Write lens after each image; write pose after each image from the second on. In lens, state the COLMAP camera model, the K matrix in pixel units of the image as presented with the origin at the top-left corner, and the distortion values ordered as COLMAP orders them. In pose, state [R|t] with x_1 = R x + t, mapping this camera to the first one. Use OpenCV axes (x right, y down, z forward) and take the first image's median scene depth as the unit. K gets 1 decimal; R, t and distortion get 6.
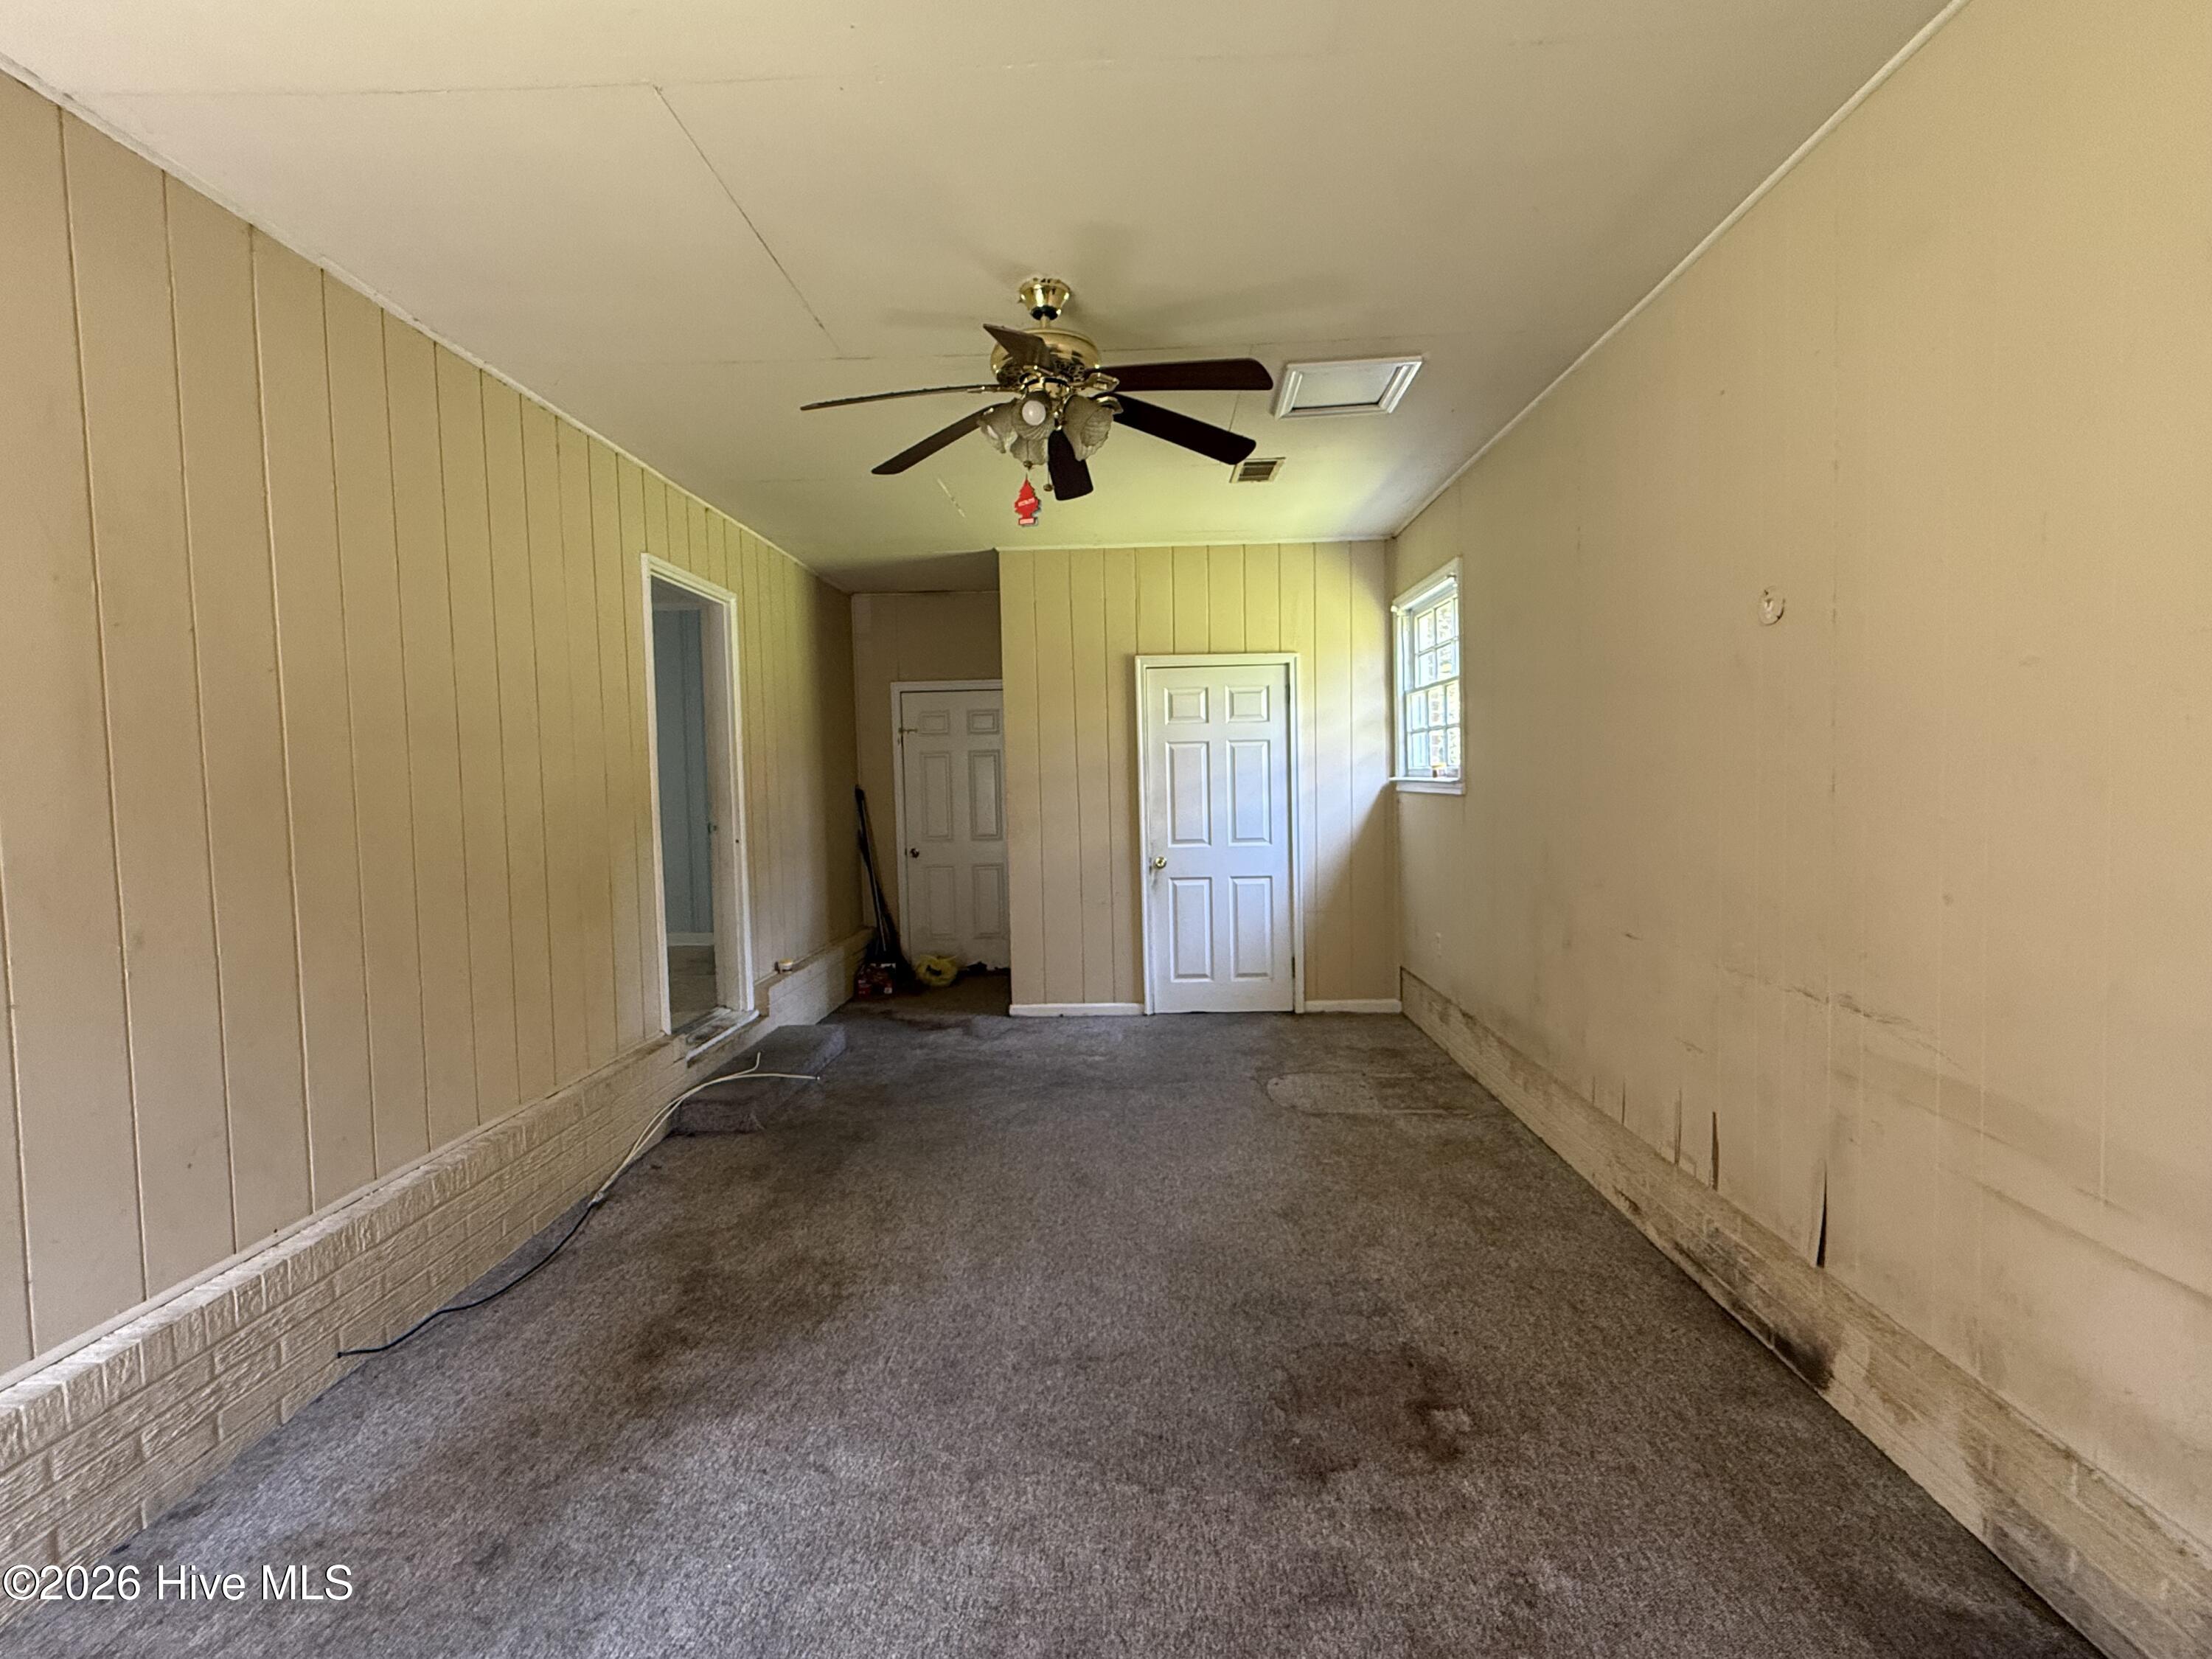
lens RADIAL K [[996.5, 0, 1105.9], [0, 996.5, 826.4], [0, 0, 1]] dist [0.000608, -0.000148]
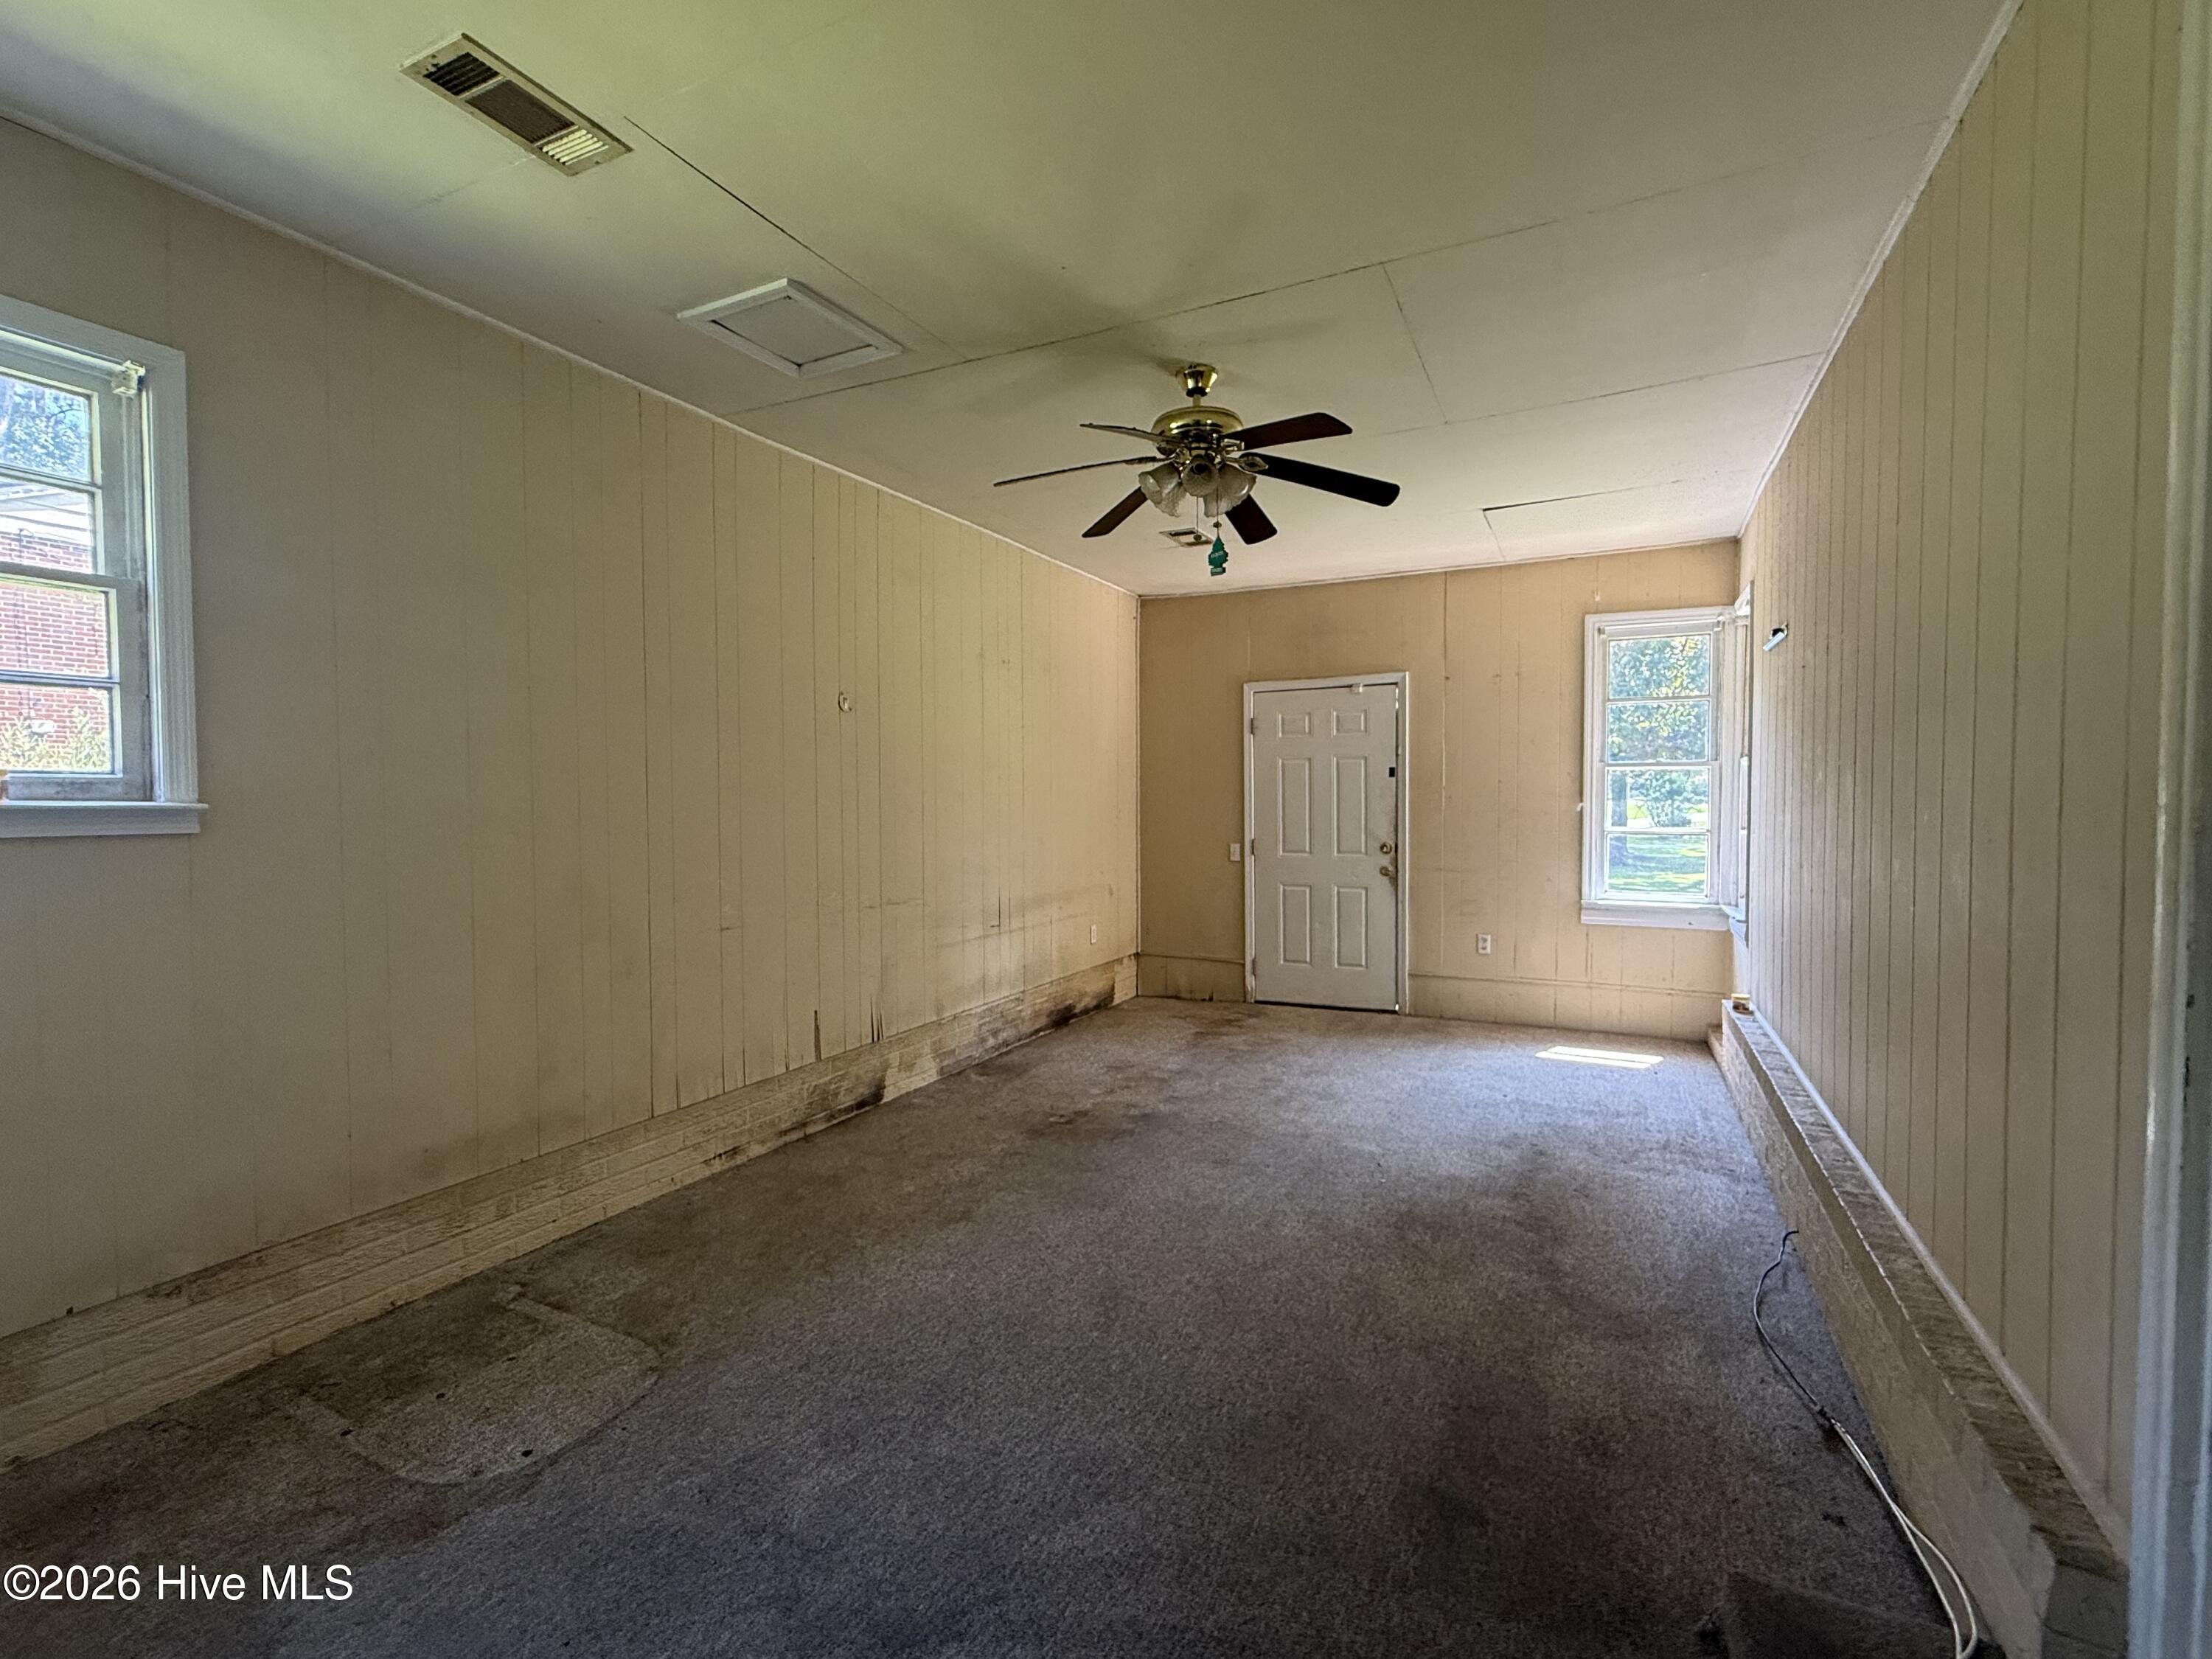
lens RADIAL K [[996.5, 0, 1105.1], [0, 996.5, 836.3], [0, 0, 1]] dist [0.000608, -0.000148]
pose [[-0.909199, 0.010854, 0.416221, -0.498621], [0.045900, 0.996180, 0.074286, -0.089145], [-0.413824, 0.086646, -0.906224, 2.406215]]
